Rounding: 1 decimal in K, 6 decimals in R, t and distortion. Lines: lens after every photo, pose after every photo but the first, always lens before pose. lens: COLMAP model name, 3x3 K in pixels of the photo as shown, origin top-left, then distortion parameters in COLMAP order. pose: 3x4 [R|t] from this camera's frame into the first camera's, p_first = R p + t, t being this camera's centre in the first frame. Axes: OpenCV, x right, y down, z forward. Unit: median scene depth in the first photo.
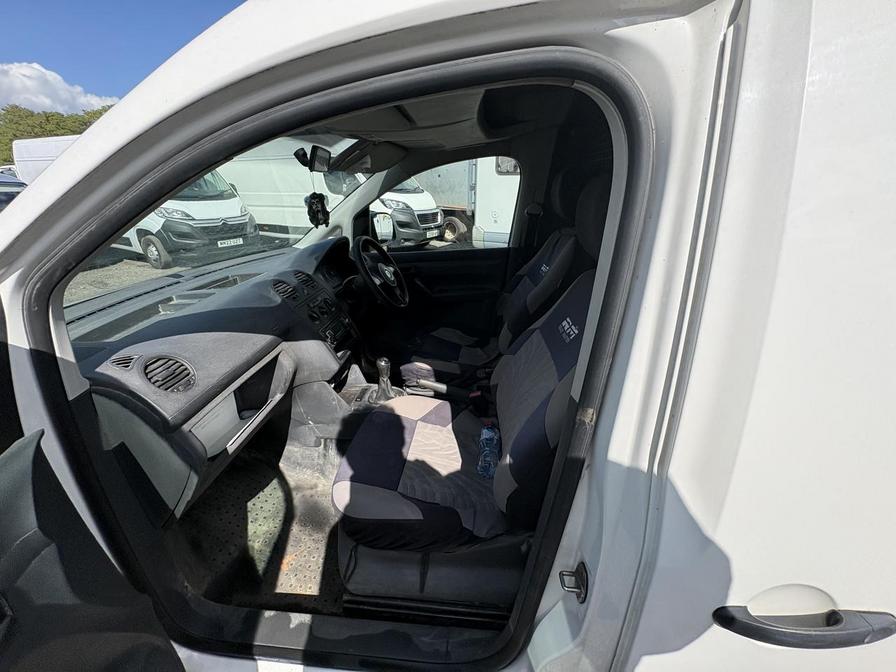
lens RADIAL K [[358.2, 0, 451.6], [0, 358.2, 335.0], [0, 0, 1]] dist [0.002458, -0.000103]
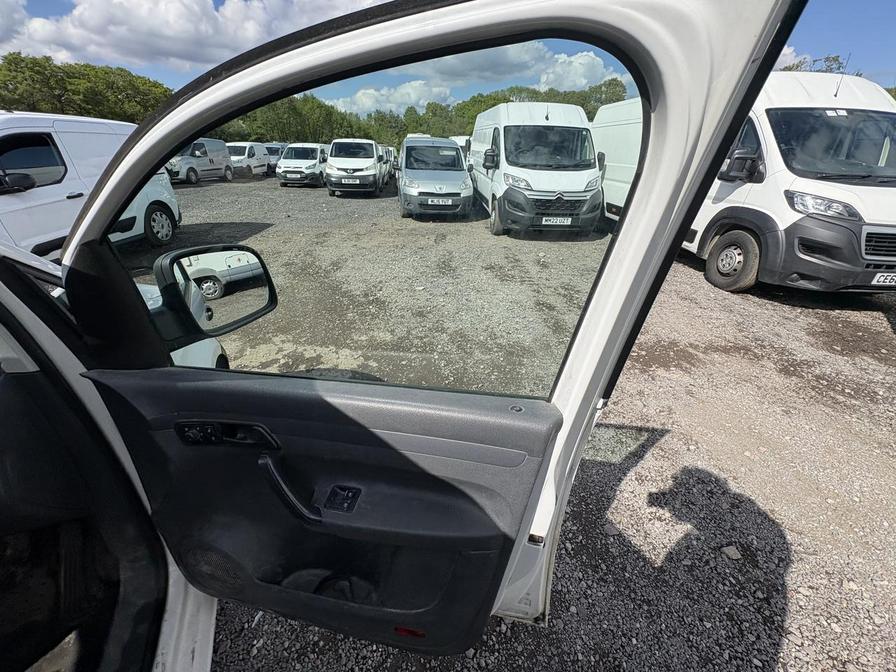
lens RADIAL K [[358.2, 0, 446.6], [0, 358.2, 338.1], [0, 0, 1]] dist [0.002458, -0.000103]
pose [[0.483282, 0.427324, -0.764089, 0.397906], [-0.367549, 0.891174, 0.265925, -1.019985], [0.794573, 0.152323, 0.587751, 2.317563]]
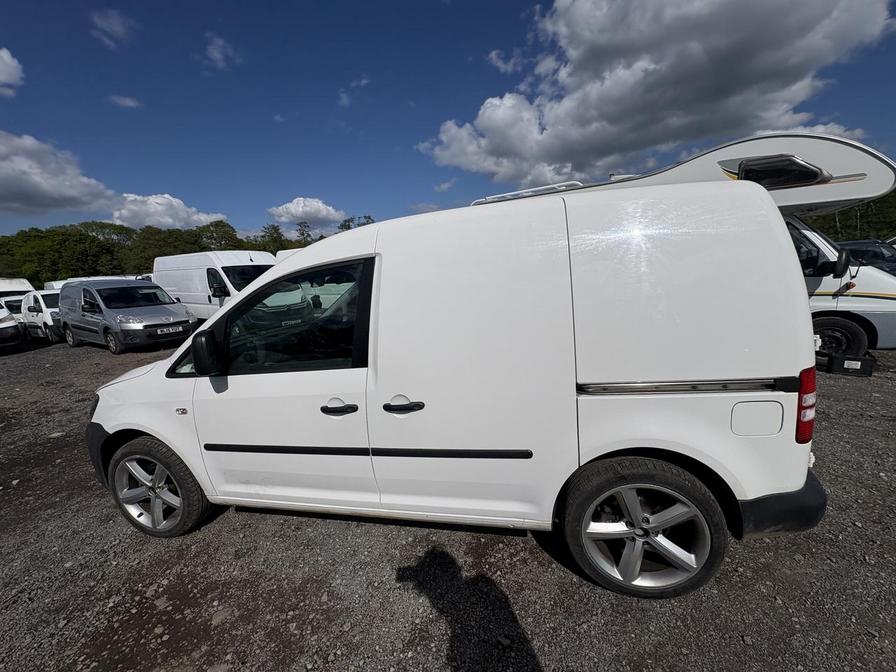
lens RADIAL K [[358.2, 0, 449.7], [0, 358.2, 330.9], [0, 0, 1]] dist [0.002458, -0.000103]
pose [[0.991222, -0.025463, -0.129733, 0.851654], [-0.003650, 0.975634, -0.219375, 0.419334], [0.132158, 0.217923, 0.966977, -1.280313]]
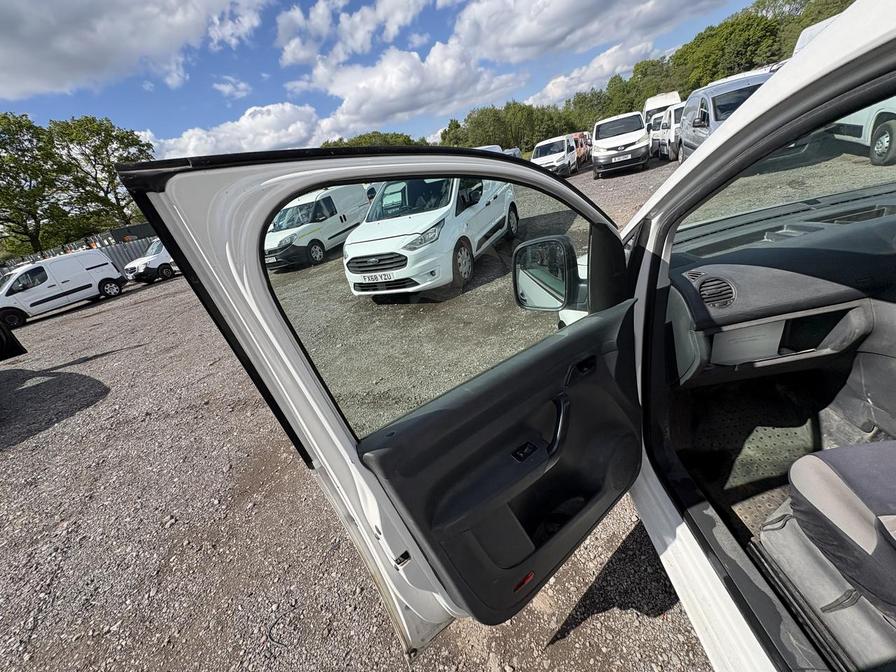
lens RADIAL K [[358.2, 0, 443.9], [0, 358.2, 333.1], [0, 0, 1]] dist [0.002458, -0.000103]
pose [[0.039660, 0.420083, -0.906619, 0.296300], [-0.162618, 0.897950, 0.408952, -0.088370], [0.985892, 0.131213, 0.103926, -0.087892]]
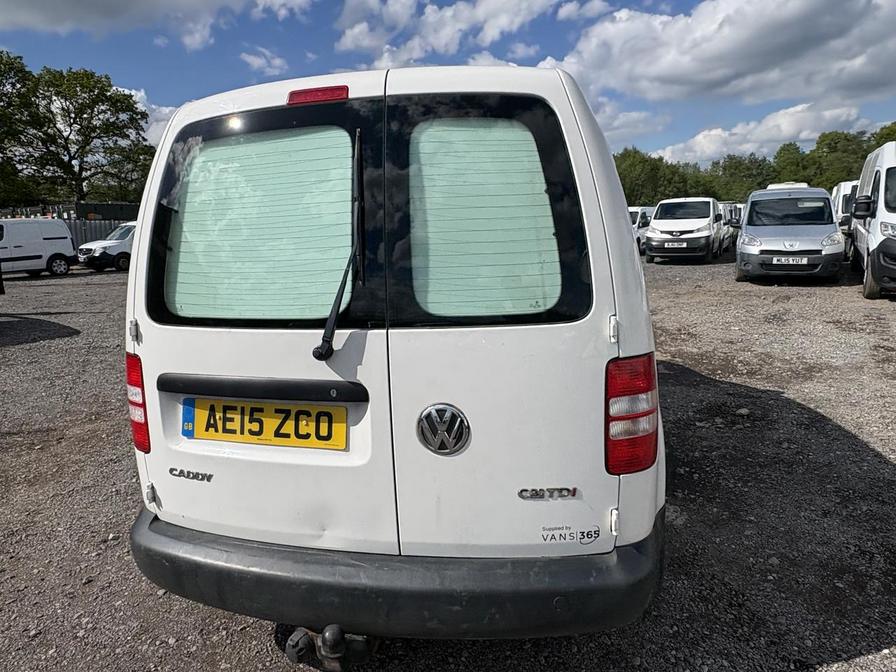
lens RADIAL K [[571.3, 0, 446.6], [0, 571.3, 327.8], [0, 0, 1]] dist [0.004559, 0.001209]
pose [[-0.098159, 0.201747, -0.974507, 3.812865], [-0.347998, 0.910455, 0.223539, -0.588380], [0.932342, 0.361069, -0.019161, 1.281545]]
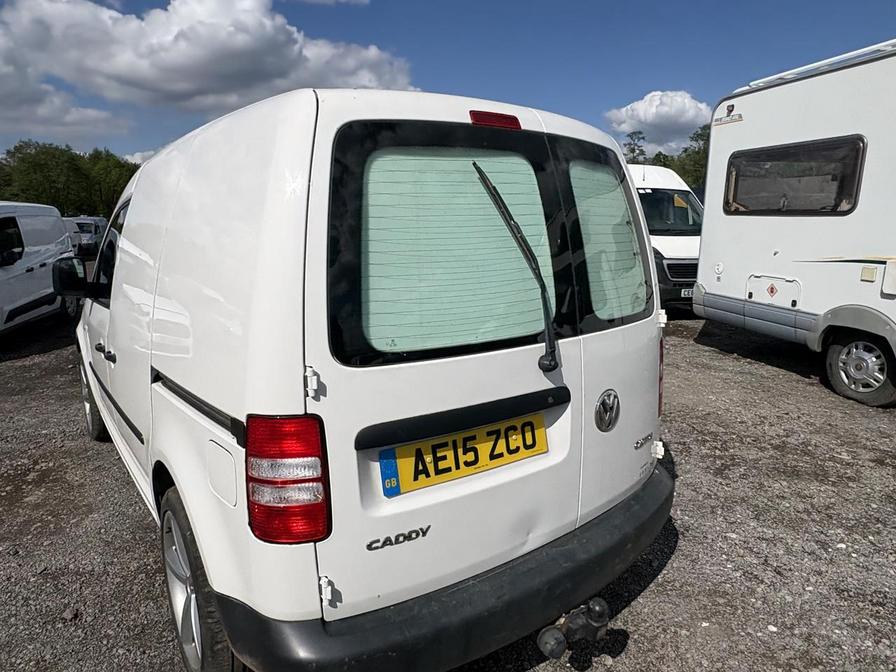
lens RADIAL K [[571.3, 0, 449.5], [0, 571.3, 331.7], [0, 0, 1]] dist [0.004559, 0.001209]
pose [[0.681407, 0.152246, -0.715895, 3.356302], [-0.290296, 0.954117, -0.073404, 0.024767], [0.671872, 0.257840, 0.694339, -0.343457]]
